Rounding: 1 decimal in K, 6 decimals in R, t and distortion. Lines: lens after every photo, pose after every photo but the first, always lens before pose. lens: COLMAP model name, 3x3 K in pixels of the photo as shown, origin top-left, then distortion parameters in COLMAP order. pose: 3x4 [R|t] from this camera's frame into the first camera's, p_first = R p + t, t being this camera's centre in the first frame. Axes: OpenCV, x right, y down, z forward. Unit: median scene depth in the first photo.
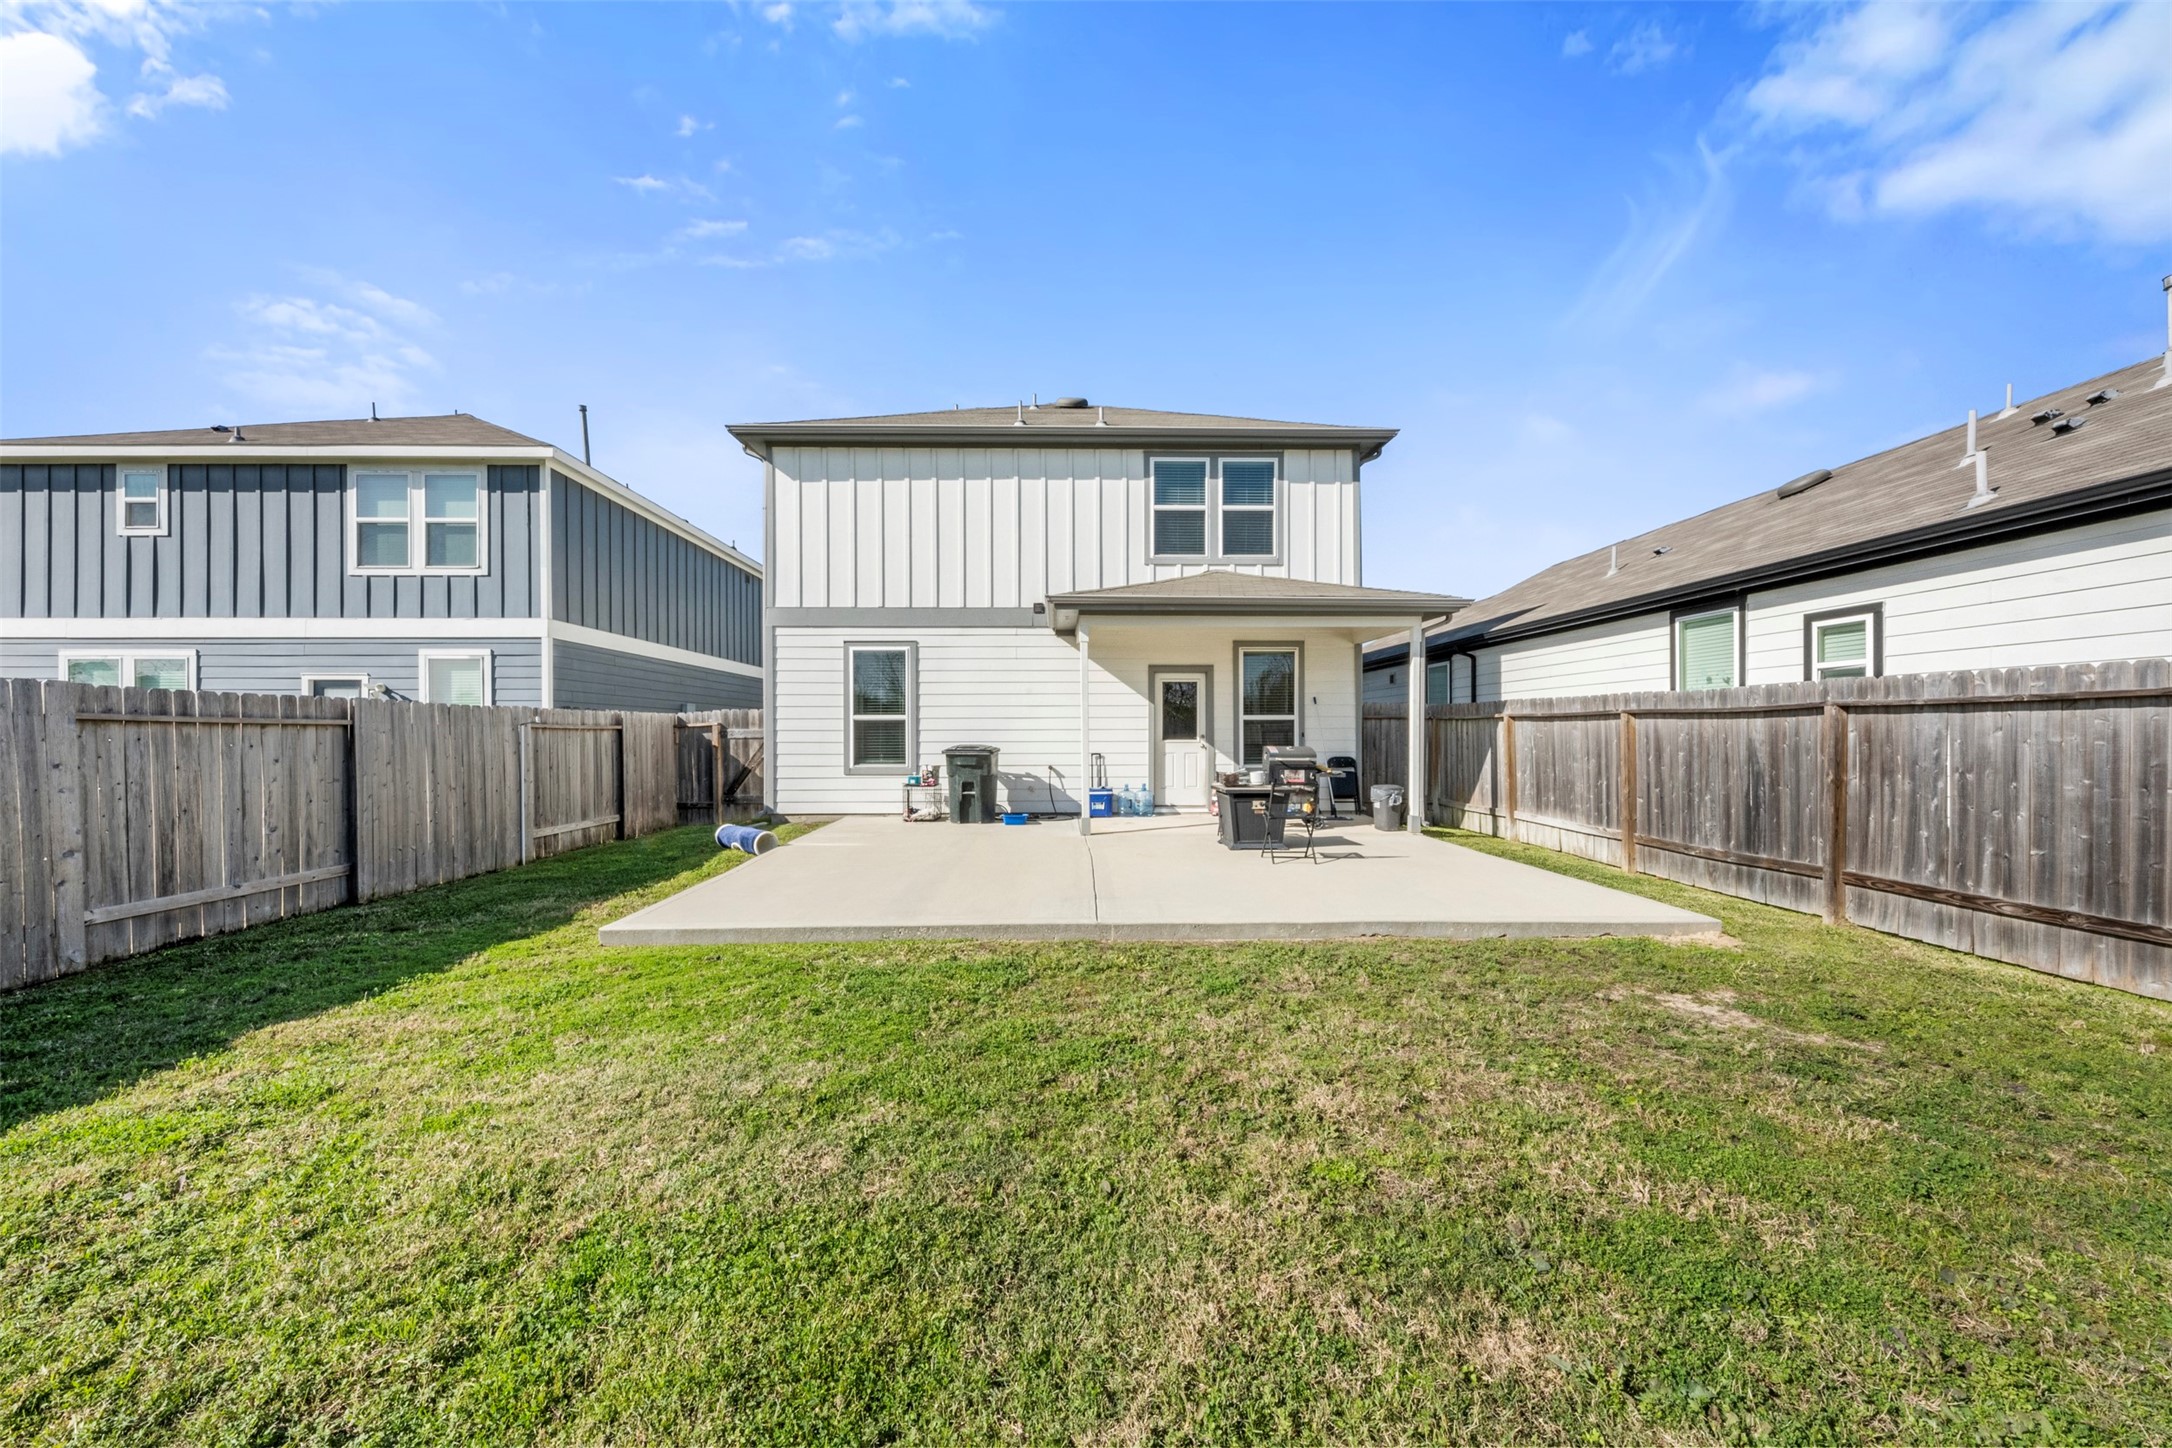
lens RADIAL K [[792.9, 0, 1074.4], [0, 792.9, 732.0], [0, 0, 1]] dist [0.001017, -0.000318]
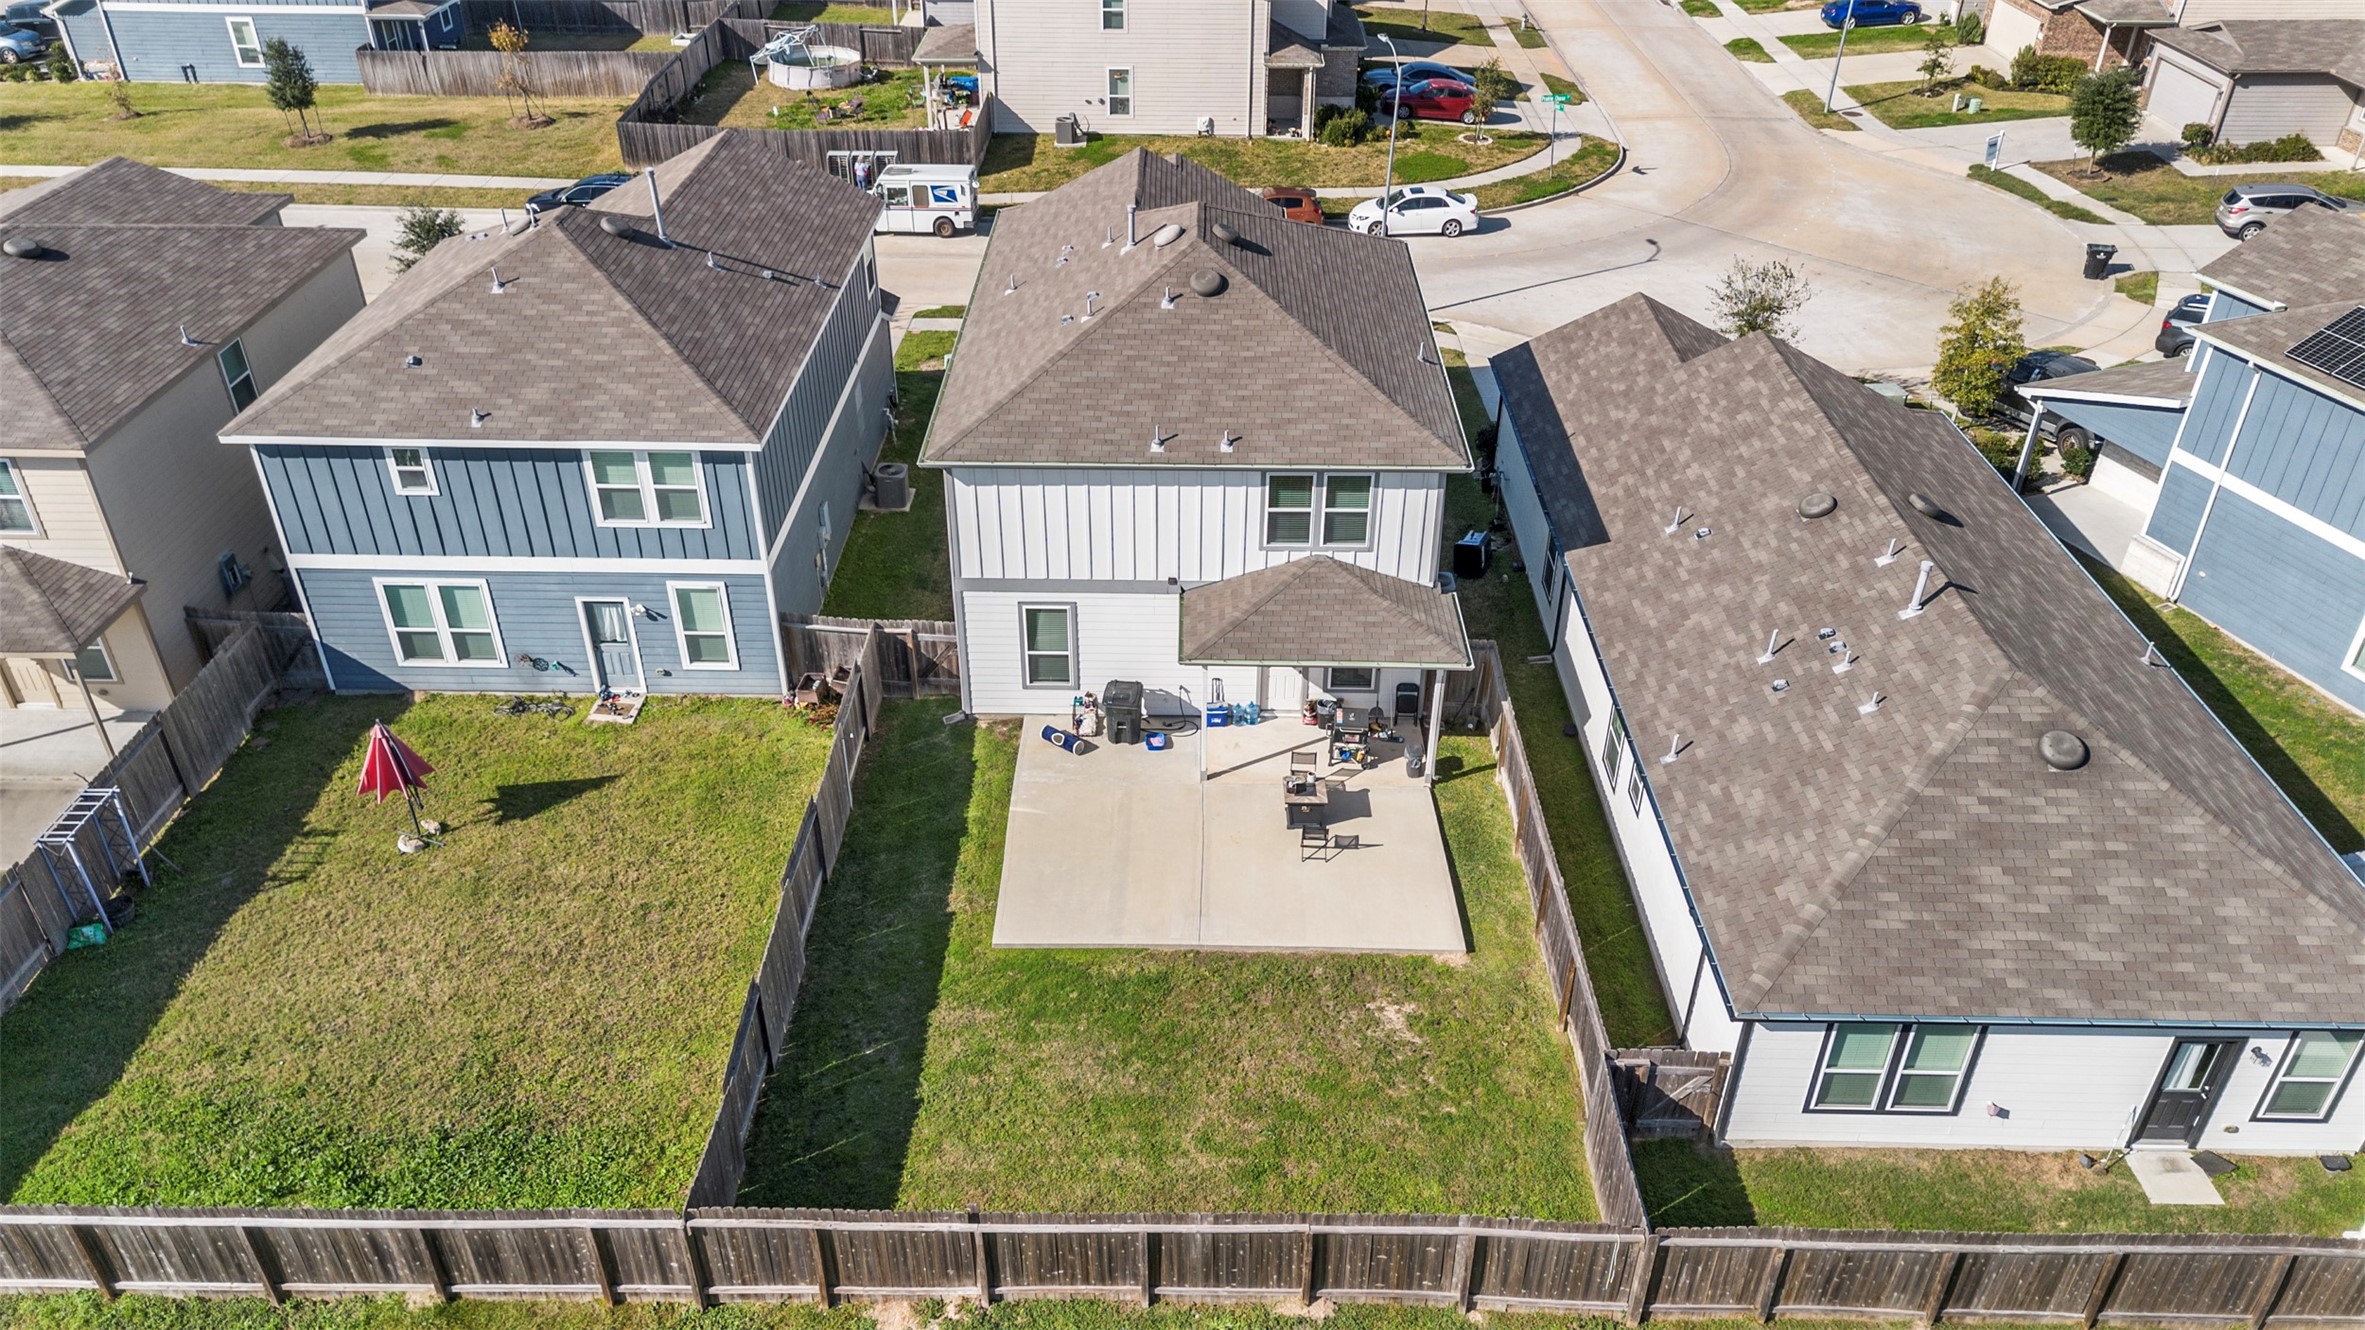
lens RADIAL K [[1663.7, 0, 1182.5], [0, 1663.7, 665.0], [0, 0, 1]] dist [0.091840, -0.105763]
pose [[0.999468, 0.025780, -0.019960, 0.027105], [-0.010671, 0.837132, 0.546896, -1.487700], [0.030809, -0.546393, 0.836962, -1.271144]]
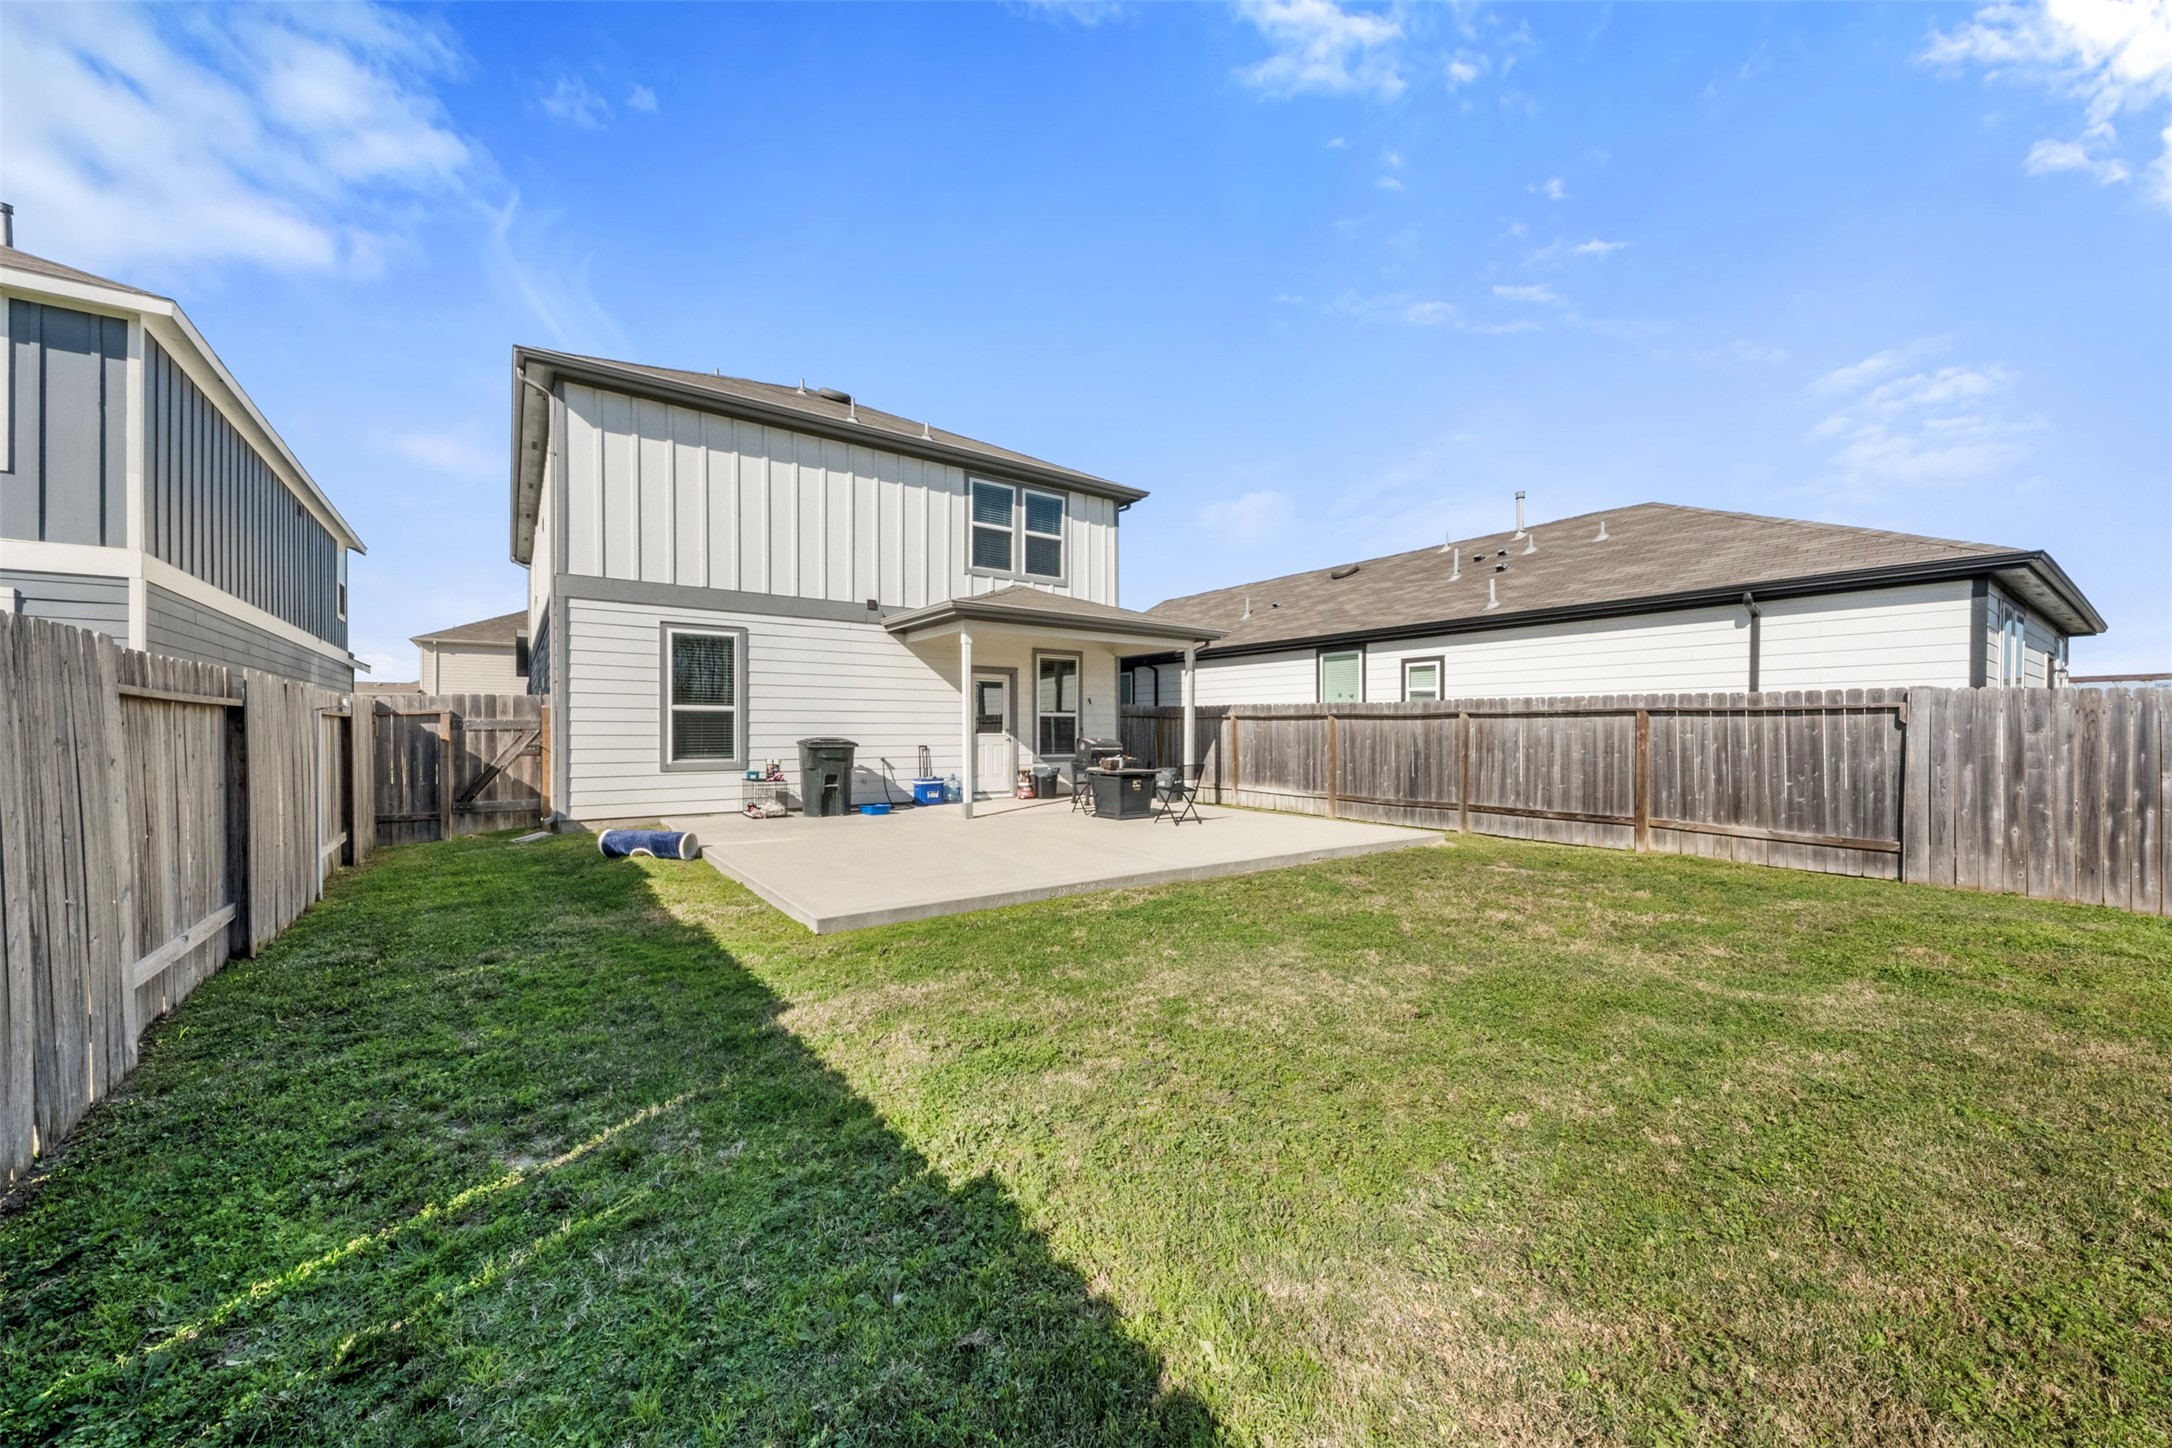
lens RADIAL K [[798.9, 0, 1080.3], [0, 798.9, 730.1], [0, 0, 1]] dist [0.008206, -0.006259]
pose [[0.824328, 0.004431, 0.566095, -0.411040], [-0.005595, 0.999984, 0.000320, 0.004467], [-0.566085, -0.003431, 0.824340, -0.006361]]
